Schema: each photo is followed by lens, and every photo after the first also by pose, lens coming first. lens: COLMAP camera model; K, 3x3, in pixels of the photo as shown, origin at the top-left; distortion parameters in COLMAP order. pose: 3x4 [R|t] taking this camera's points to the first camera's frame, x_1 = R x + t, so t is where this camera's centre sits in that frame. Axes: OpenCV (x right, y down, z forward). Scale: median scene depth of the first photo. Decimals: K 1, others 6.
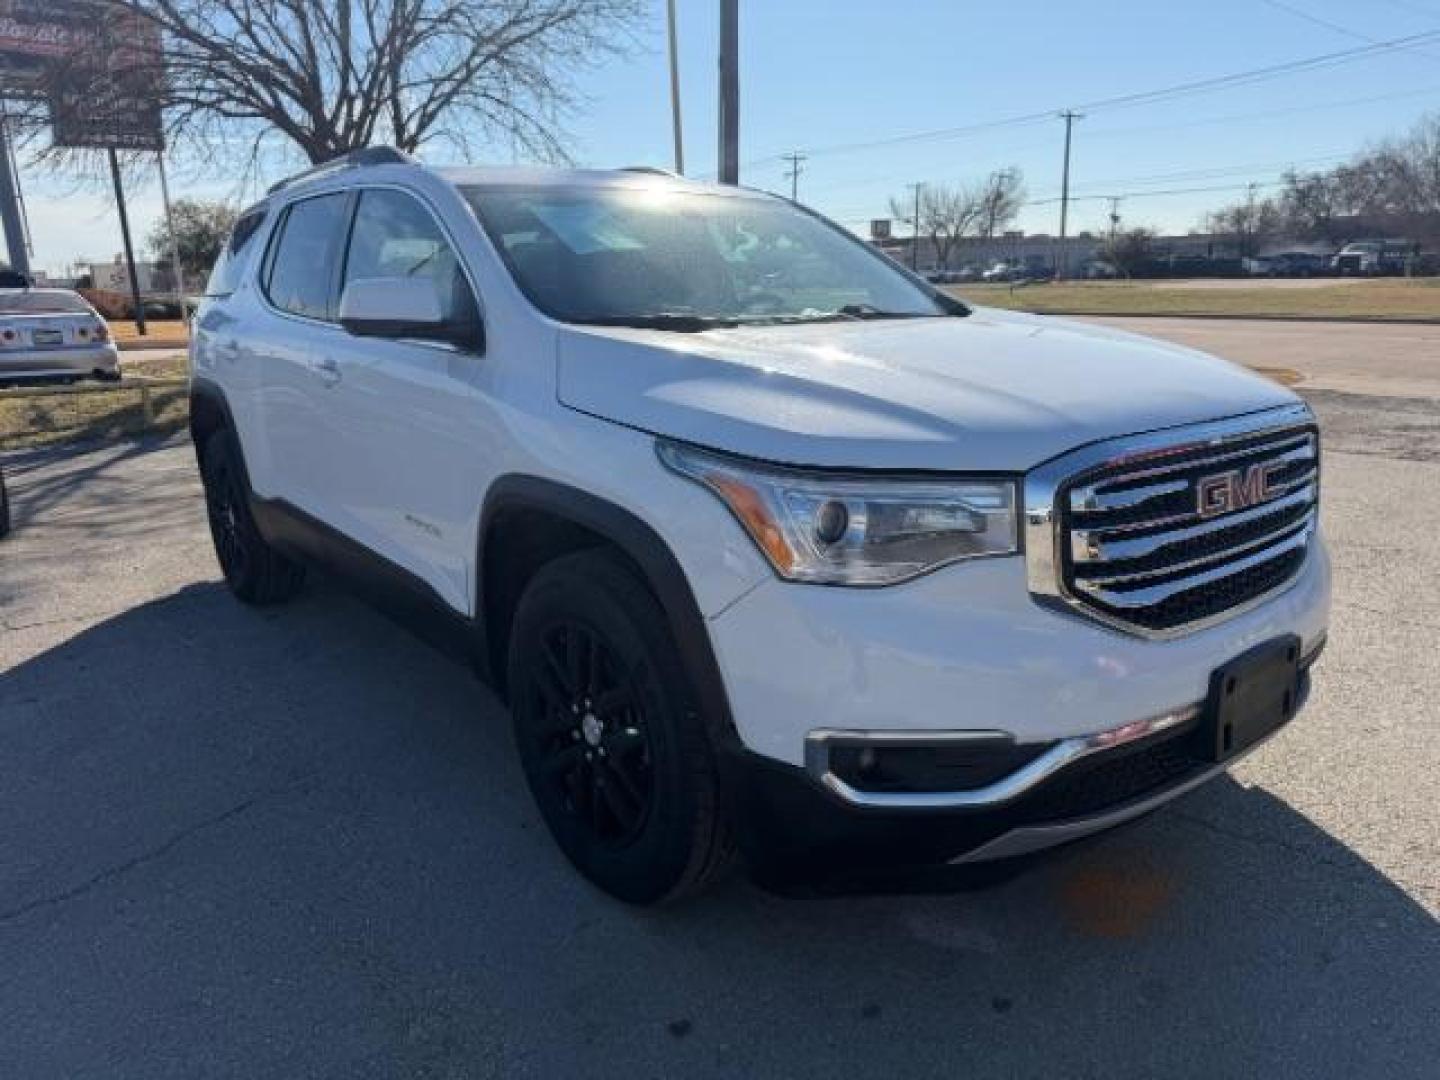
lens RADIAL K [[1035.6, 0, 726.0], [0, 1035.6, 545.9], [0, 0, 1]] dist [0.005965, -0.016406]
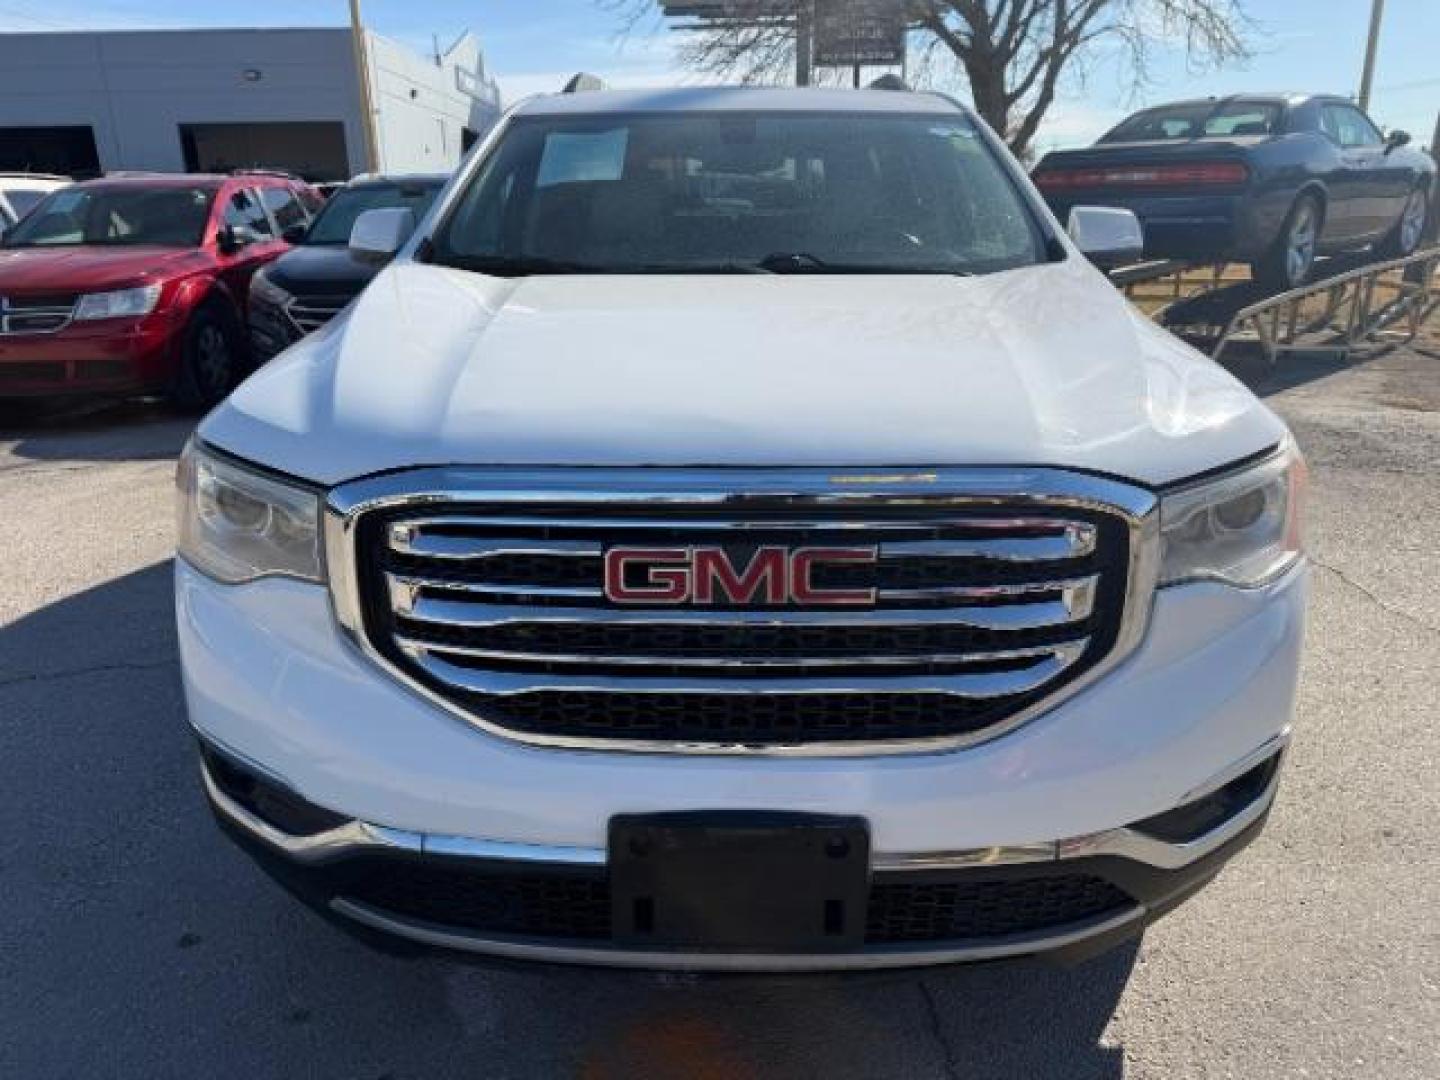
lens RADIAL K [[1035.6, 0, 715.0], [0, 1035.6, 537.8], [0, 0, 1]] dist [0.005965, -0.016406]
pose [[0.762532, 0.212036, -0.611216, 0.882760], [-0.164580, 0.977261, 0.133696, -0.164298], [0.625666, -0.001353, 0.780090, 0.476814]]
